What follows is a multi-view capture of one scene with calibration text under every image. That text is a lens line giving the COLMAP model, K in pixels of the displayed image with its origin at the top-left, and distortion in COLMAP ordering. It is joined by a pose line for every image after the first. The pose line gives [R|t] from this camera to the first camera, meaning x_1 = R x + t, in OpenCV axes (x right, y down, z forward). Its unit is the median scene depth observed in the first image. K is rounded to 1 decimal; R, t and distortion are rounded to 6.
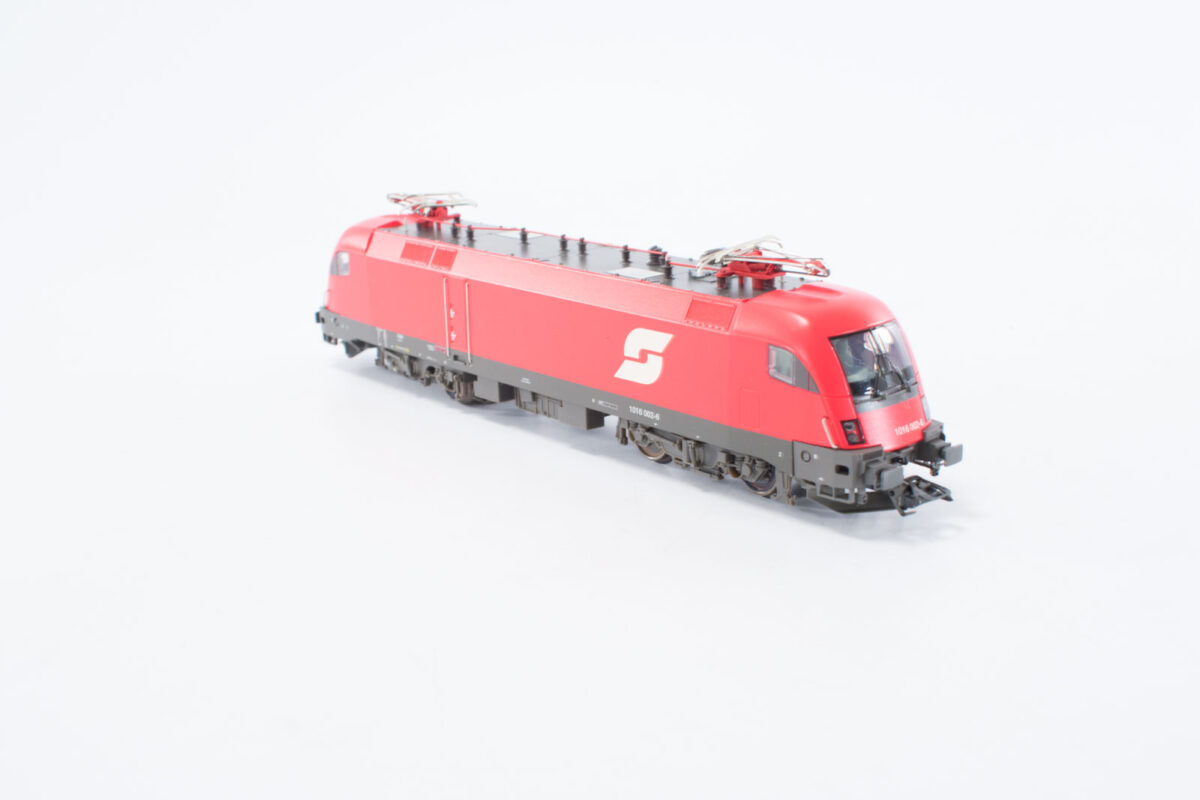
lens RADIAL K [[1637.9, 0, 600.0], [0, 1637.9, 400.0], [0, 0, 1]] dist [0.122583, 0.004467]
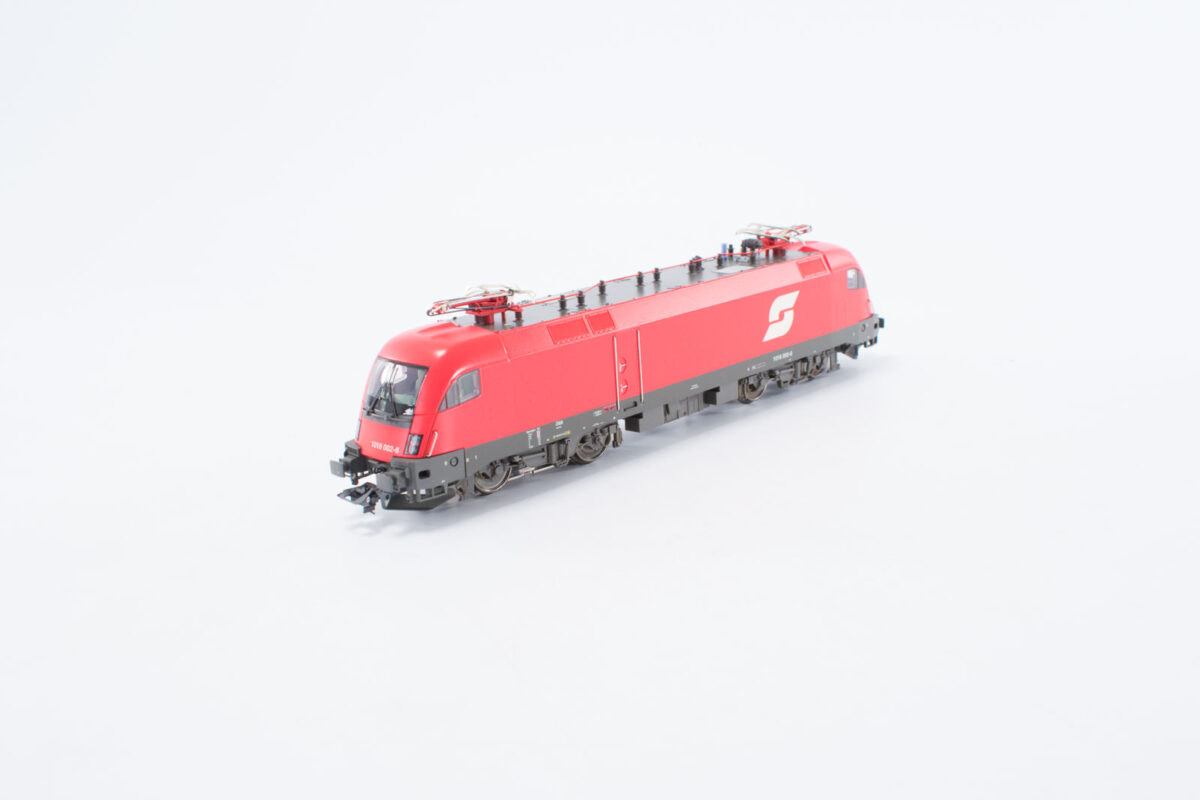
lens RADIAL K [[1411.1, 0, 600.0], [0, 1411.1, 400.0], [0, 0, 1]] dist [0.001985, -0.001940]
pose [[-0.152683, -0.203768, 0.967040, -1.040570], [0.303865, 0.921432, 0.242134, -0.275402], [-0.940401, 0.330820, -0.078769, 1.156144]]
